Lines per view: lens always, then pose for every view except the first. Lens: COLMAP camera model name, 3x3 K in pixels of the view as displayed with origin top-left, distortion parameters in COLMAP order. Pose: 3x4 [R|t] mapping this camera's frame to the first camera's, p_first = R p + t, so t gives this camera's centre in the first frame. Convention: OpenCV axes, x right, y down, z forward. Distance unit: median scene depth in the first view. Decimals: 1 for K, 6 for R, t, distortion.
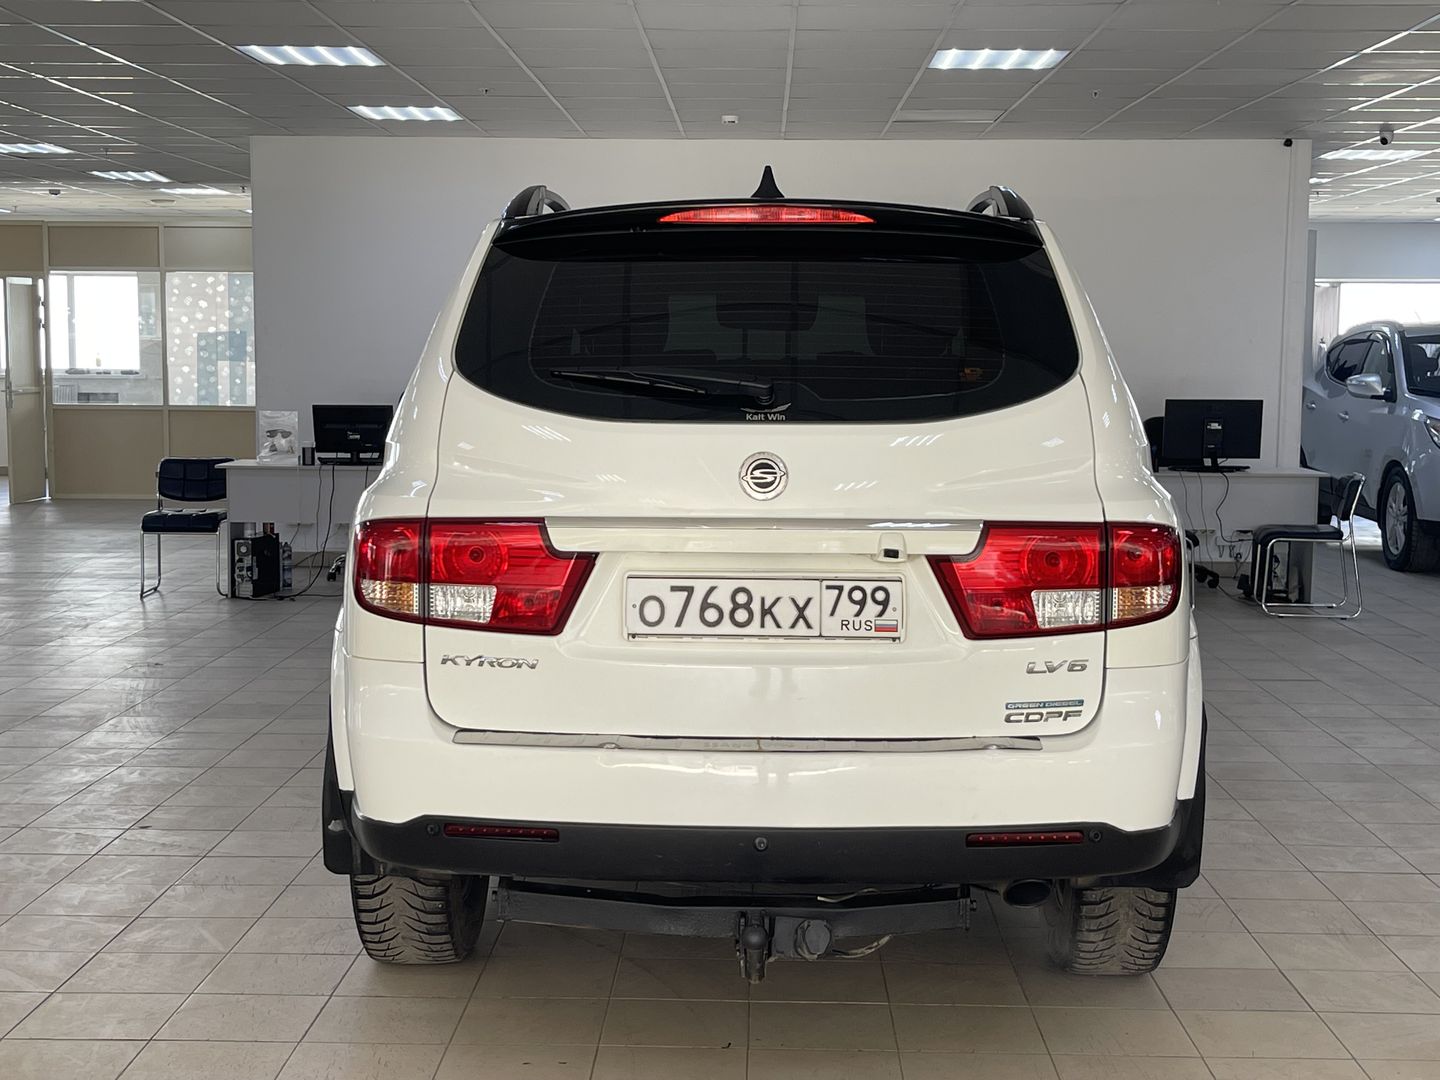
lens RADIAL K [[2092.2, 0, 720.0], [0, 2092.2, 540.0], [0, 0, 1]] dist [0.186206, -0.010822]
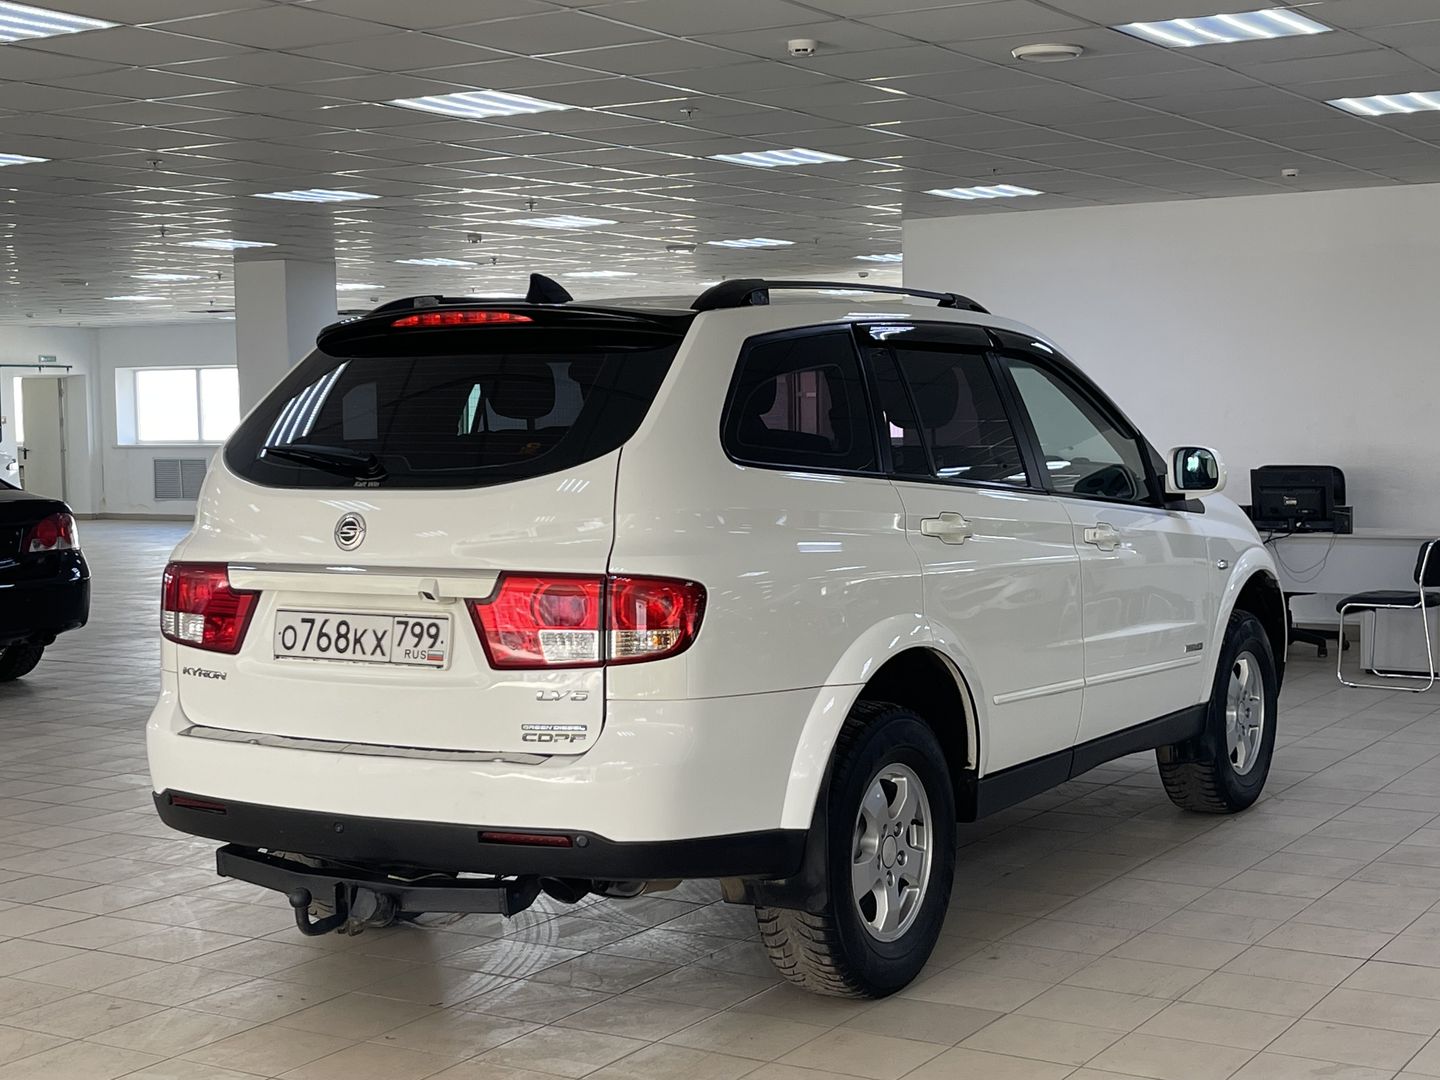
lens RADIAL K [[2136.2, 0, 720.0], [0, 2136.2, 540.0], [0, 0, 1]] dist [0.155886, -0.756717]
pose [[0.863281, 0.008937, -0.504644, 0.848108], [-0.027922, 0.999158, -0.030071, 0.006750], [0.503951, 0.040050, 0.862803, 0.008306]]
